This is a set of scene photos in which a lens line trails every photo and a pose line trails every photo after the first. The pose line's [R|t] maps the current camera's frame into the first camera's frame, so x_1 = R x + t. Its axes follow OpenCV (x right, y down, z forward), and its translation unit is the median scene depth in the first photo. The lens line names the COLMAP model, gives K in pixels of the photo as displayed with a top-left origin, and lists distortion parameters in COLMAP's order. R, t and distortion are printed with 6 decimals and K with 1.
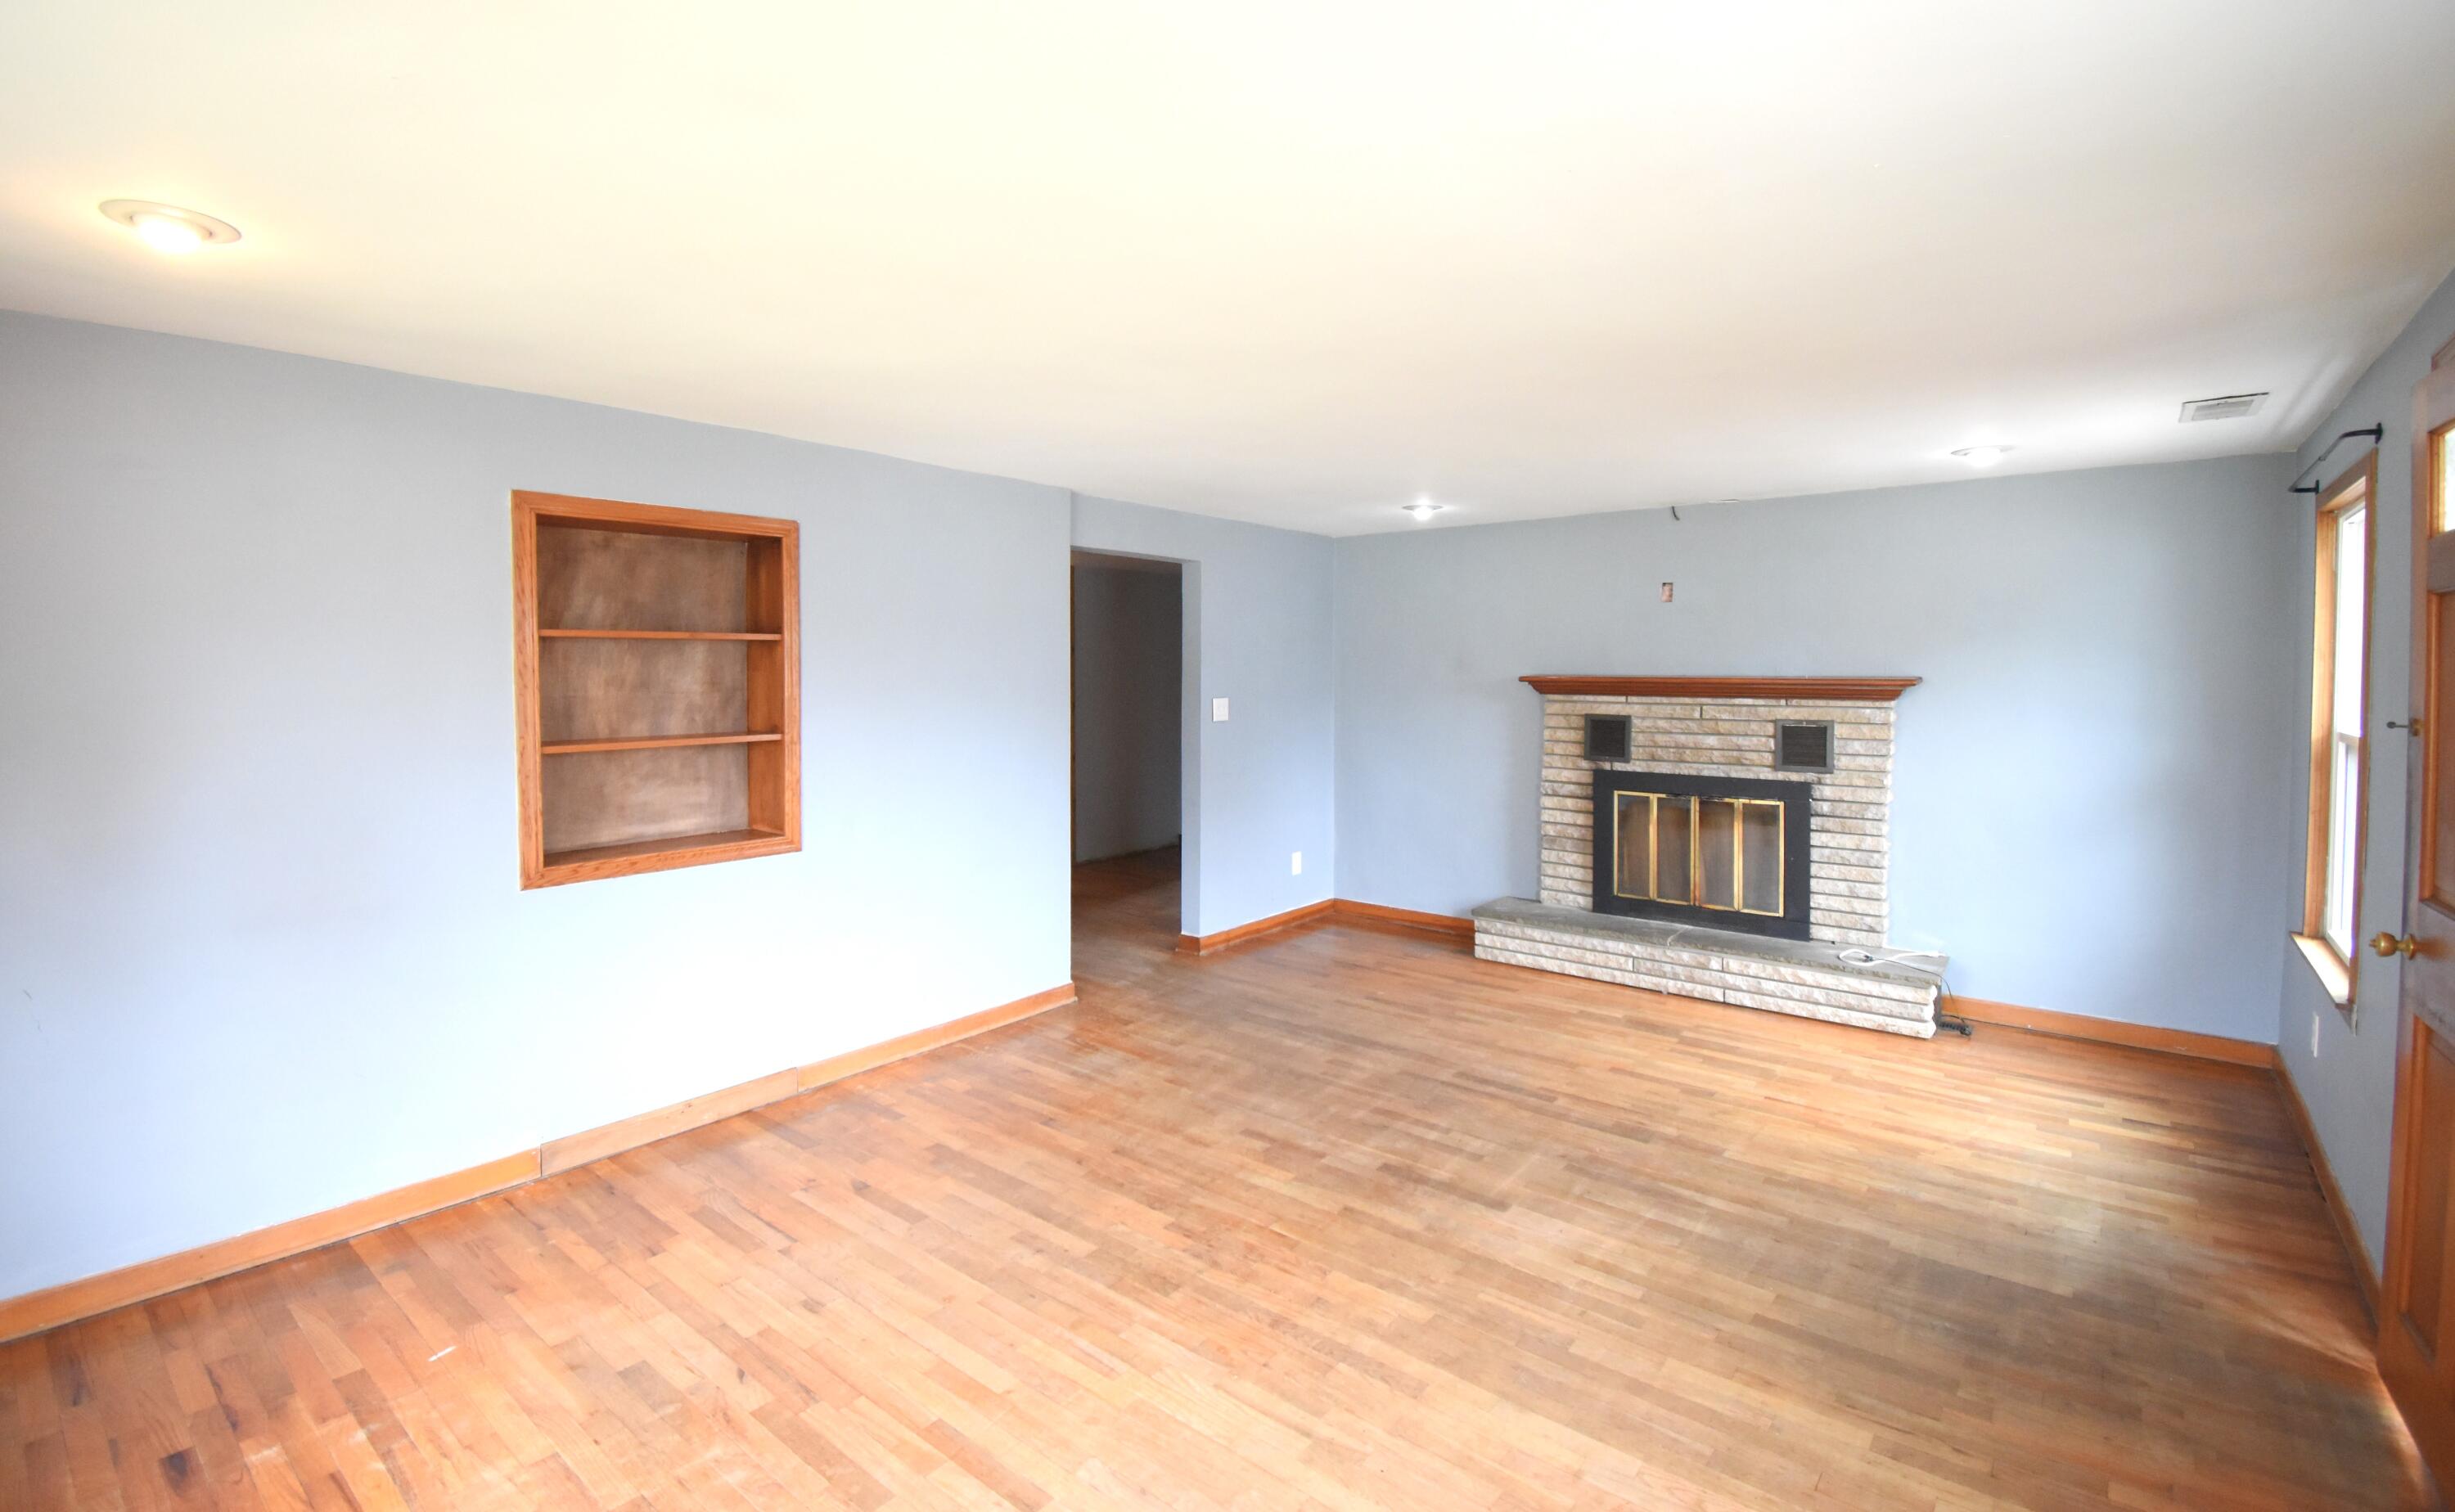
lens RADIAL K [[1087.2, 0, 1223.3], [0, 1087.2, 750.2], [0, 0, 1]] dist [0.000673, -0.003816]
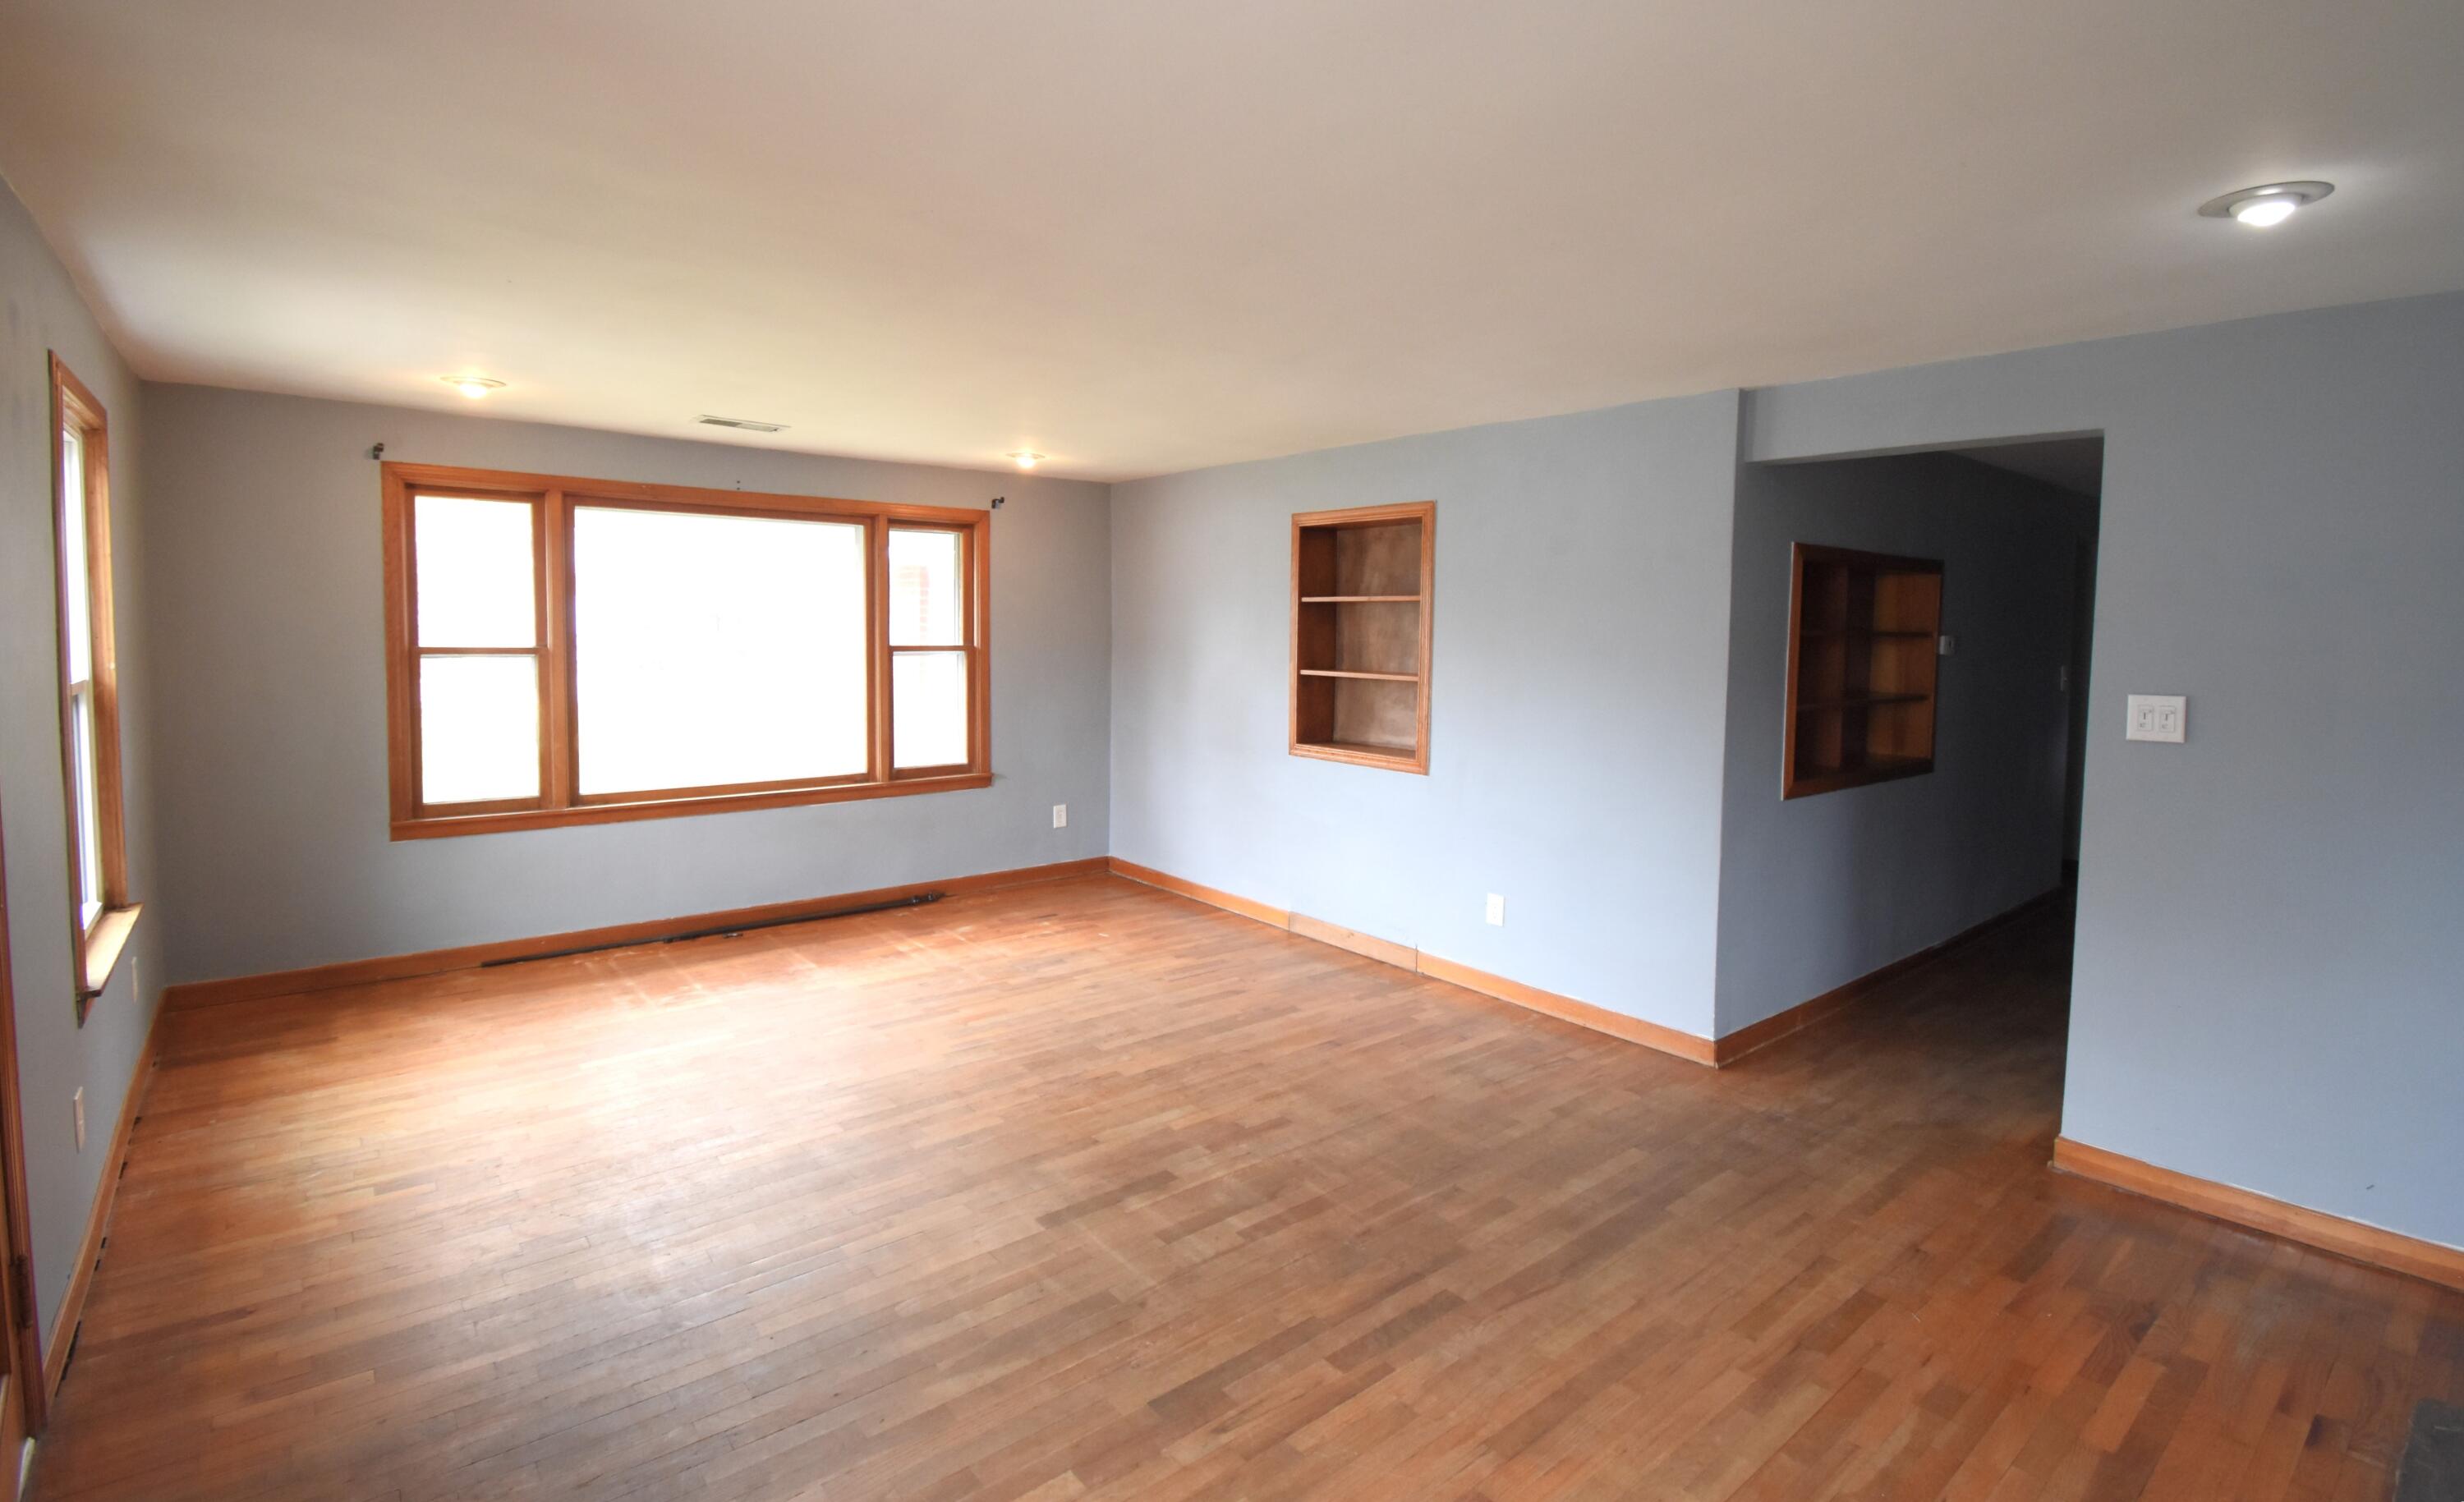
lens RADIAL K [[1121.7, 0, 1227.7], [0, 1121.7, 745.9], [0, 0, 1]] dist [0.017548, 0.000087]
pose [[-0.197117, 0.110449, -0.974139, 0.778056], [-0.087738, 0.987659, 0.129735, -0.073879], [0.976446, 0.111042, -0.184994, 0.908105]]
